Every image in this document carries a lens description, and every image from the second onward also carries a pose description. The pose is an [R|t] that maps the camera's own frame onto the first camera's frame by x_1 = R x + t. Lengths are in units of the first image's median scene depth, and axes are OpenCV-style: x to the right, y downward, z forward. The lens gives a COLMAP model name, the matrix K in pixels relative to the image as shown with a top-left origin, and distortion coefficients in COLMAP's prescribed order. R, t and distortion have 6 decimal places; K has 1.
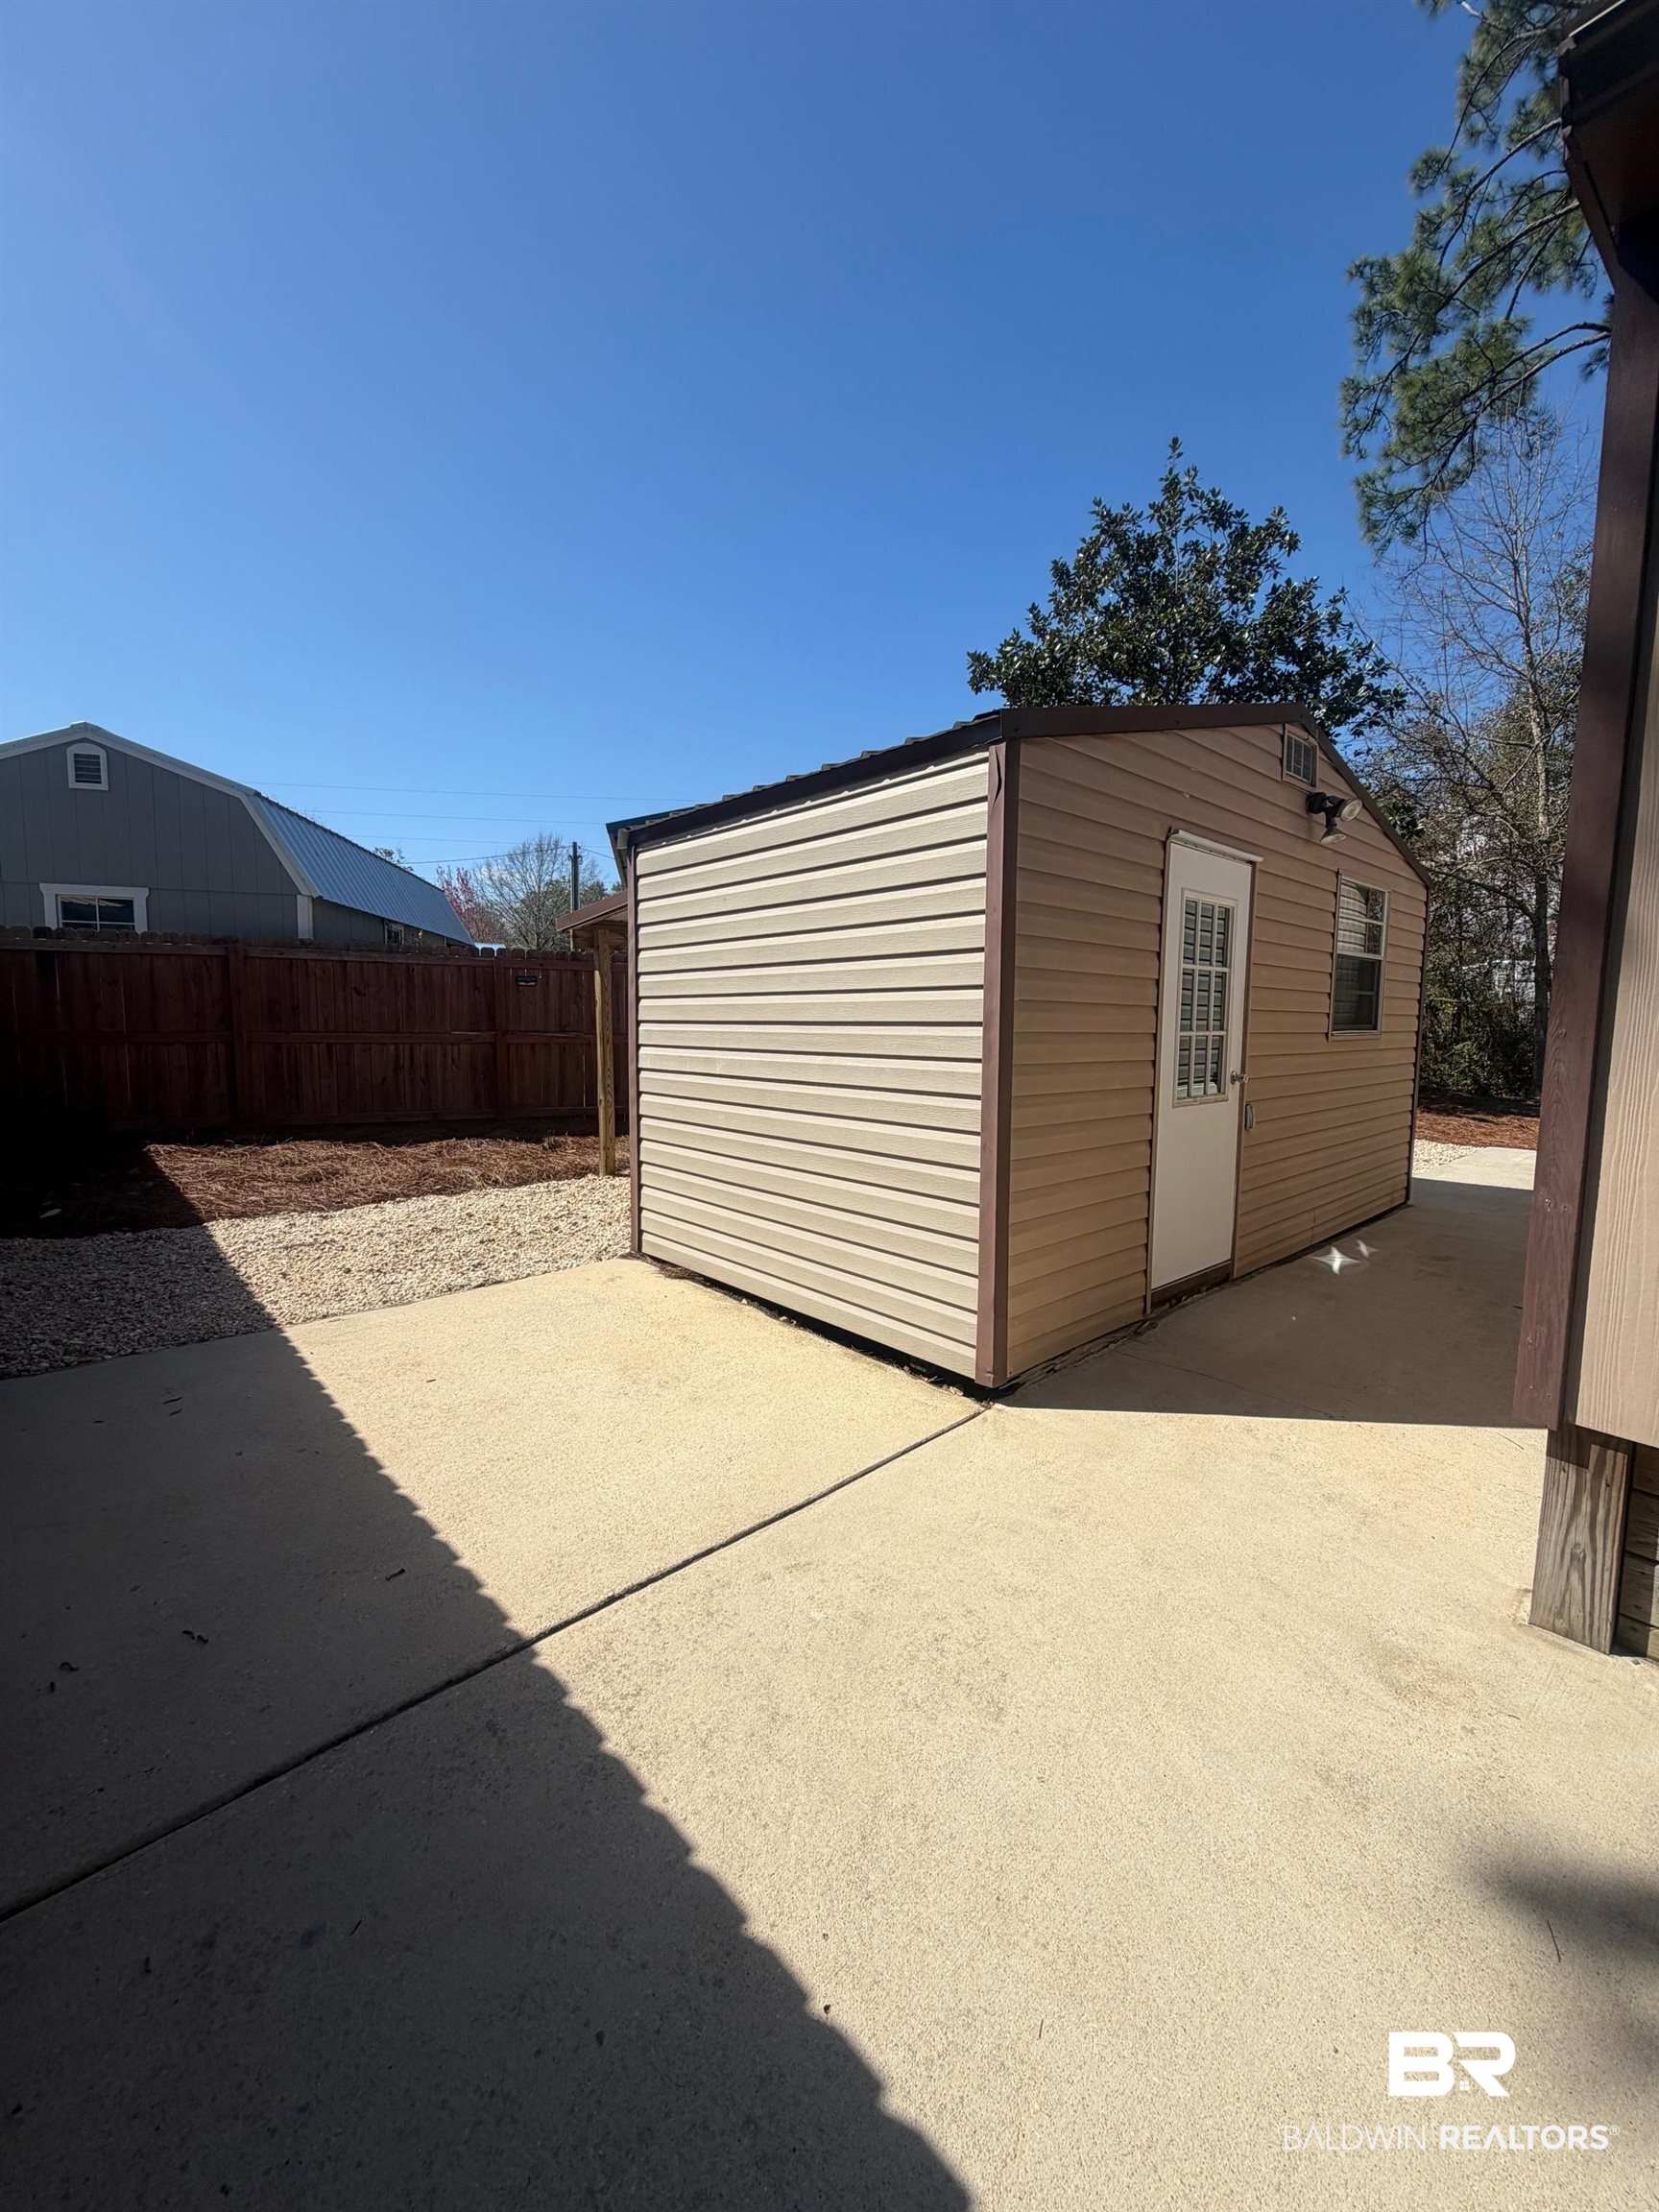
lens RADIAL K [[876.0, 0, 831.5], [0, 876.0, 1108.3], [0, 0, 1]] dist [0.001288, 0.000466]
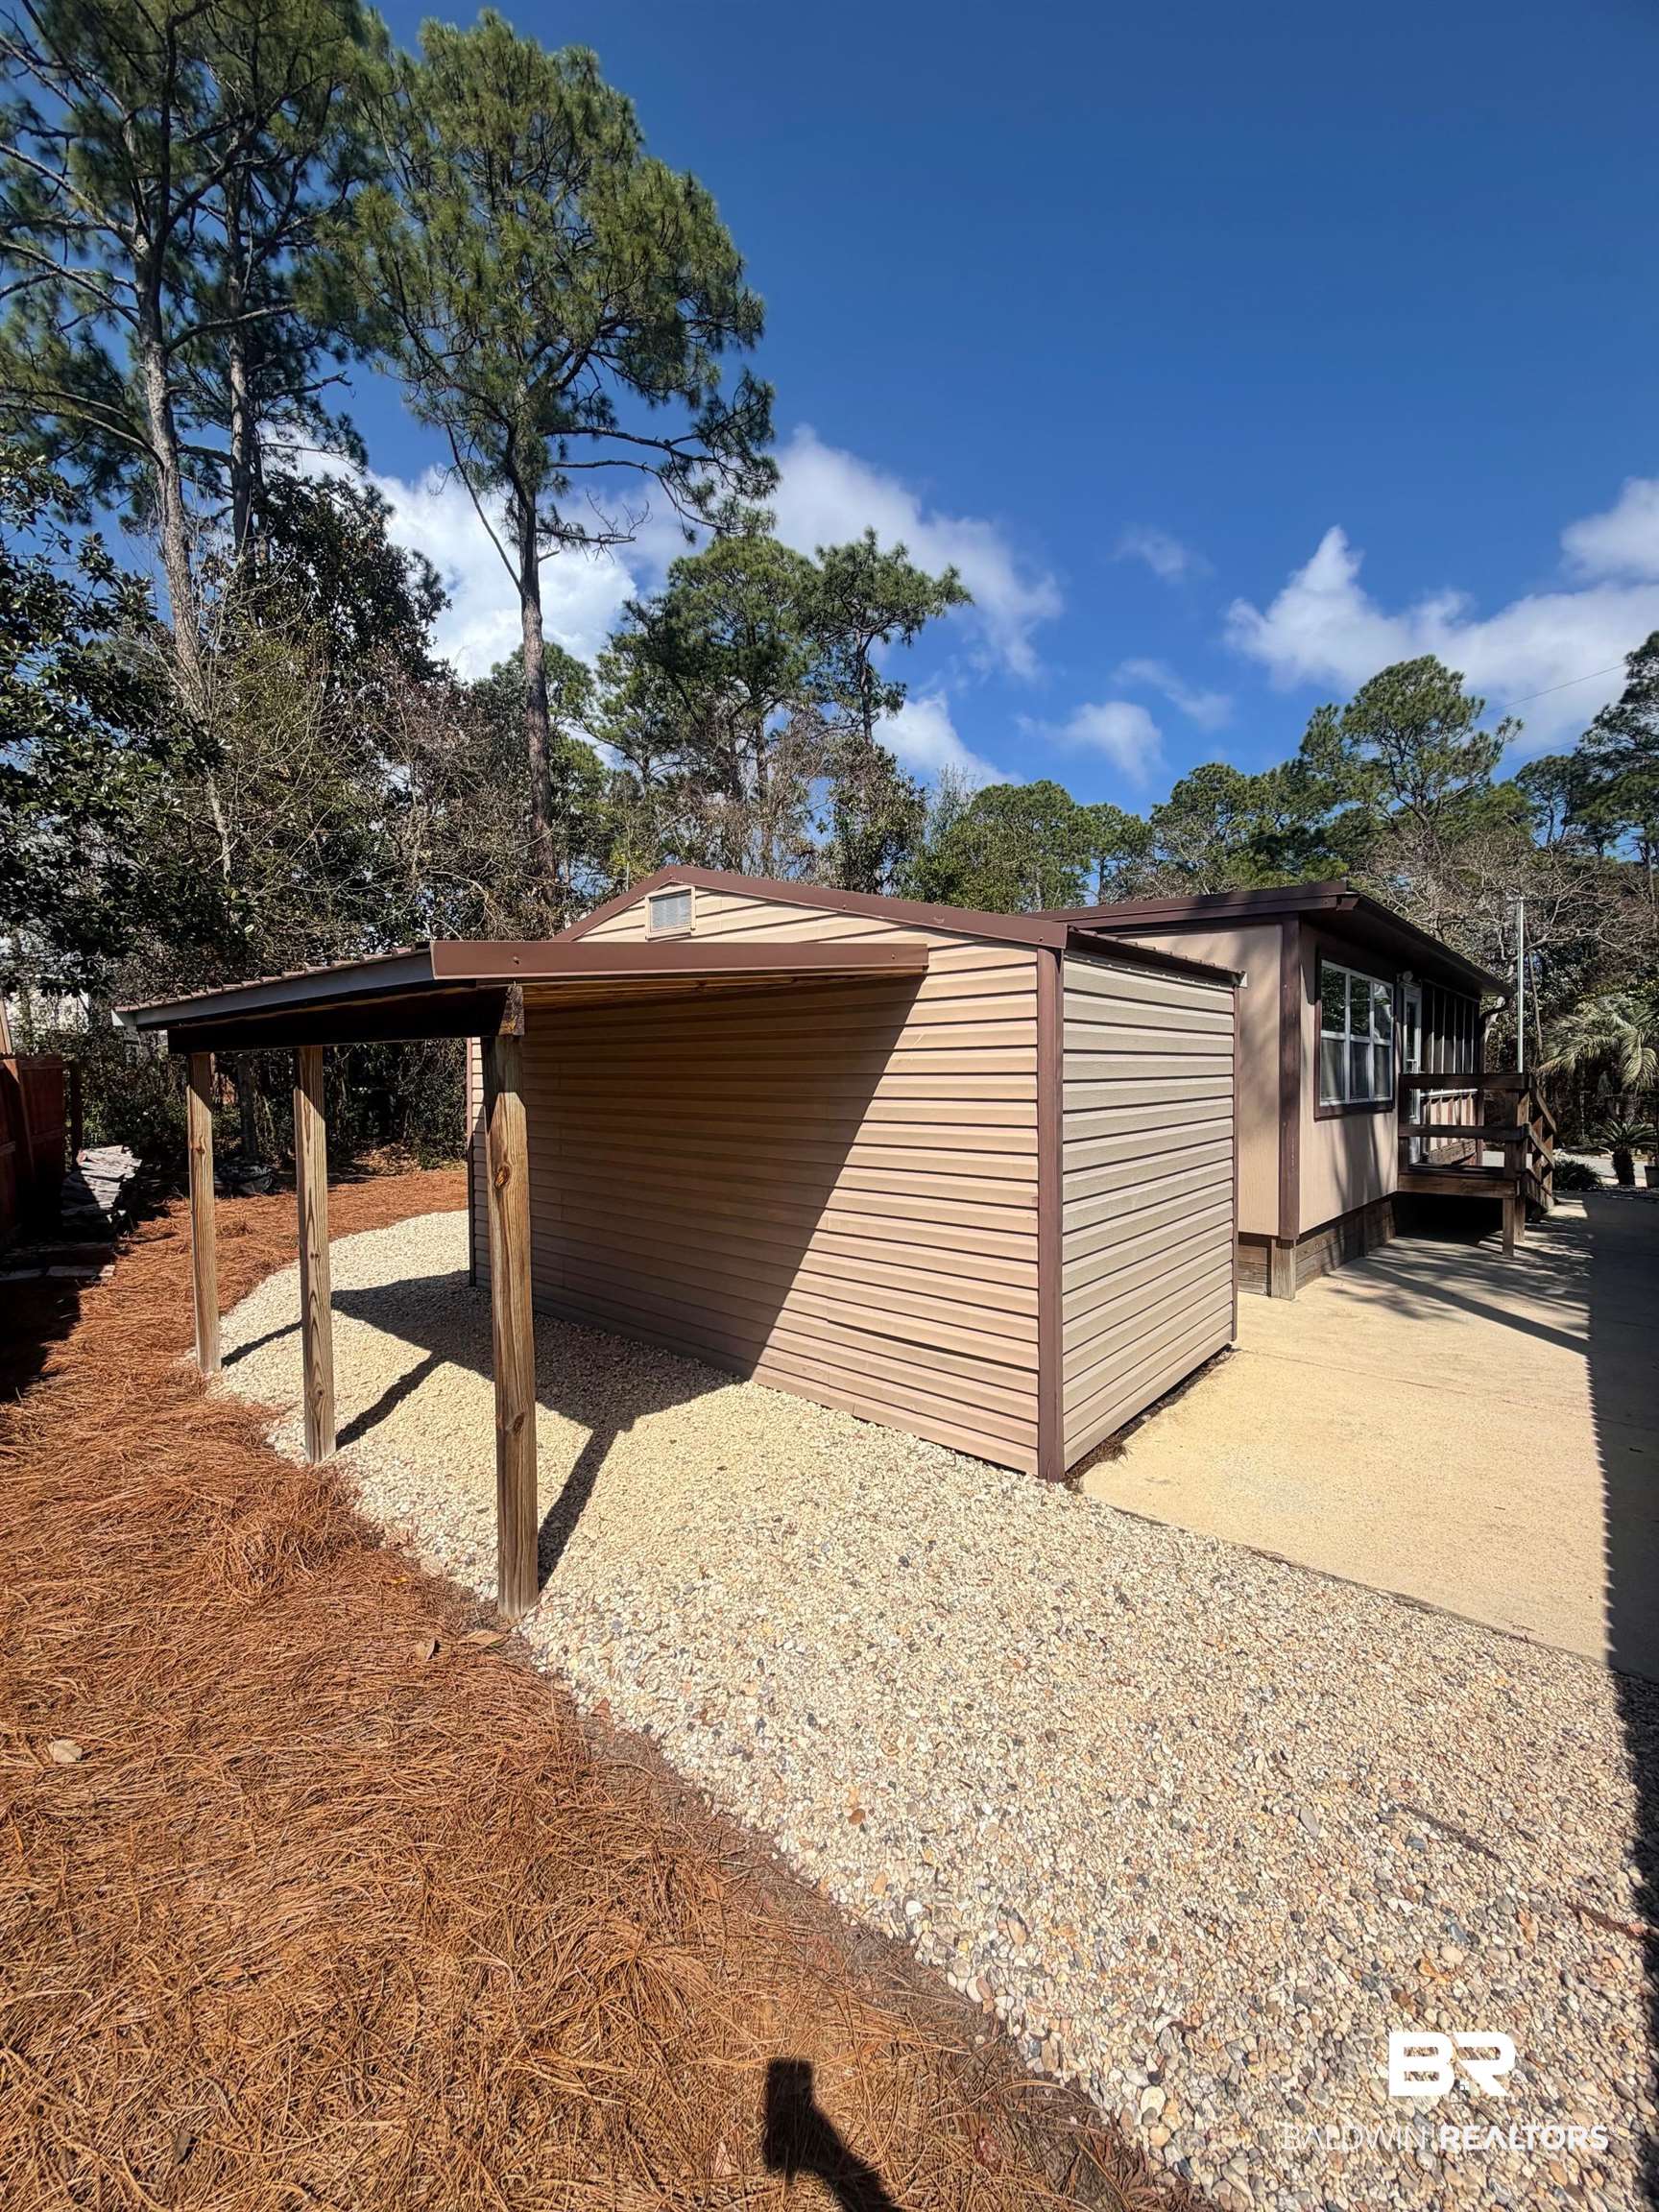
lens RADIAL K [[876.0, 0, 831.6], [0, 876.0, 1107.1], [0, 0, 1]] dist [0.001288, 0.000466]
pose [[-0.122936, -0.044620, 0.991411, -1.460445], [0.107988, 0.992455, 0.058058, -0.340245], [-0.986522, 0.114198, -0.117190, 1.959950]]
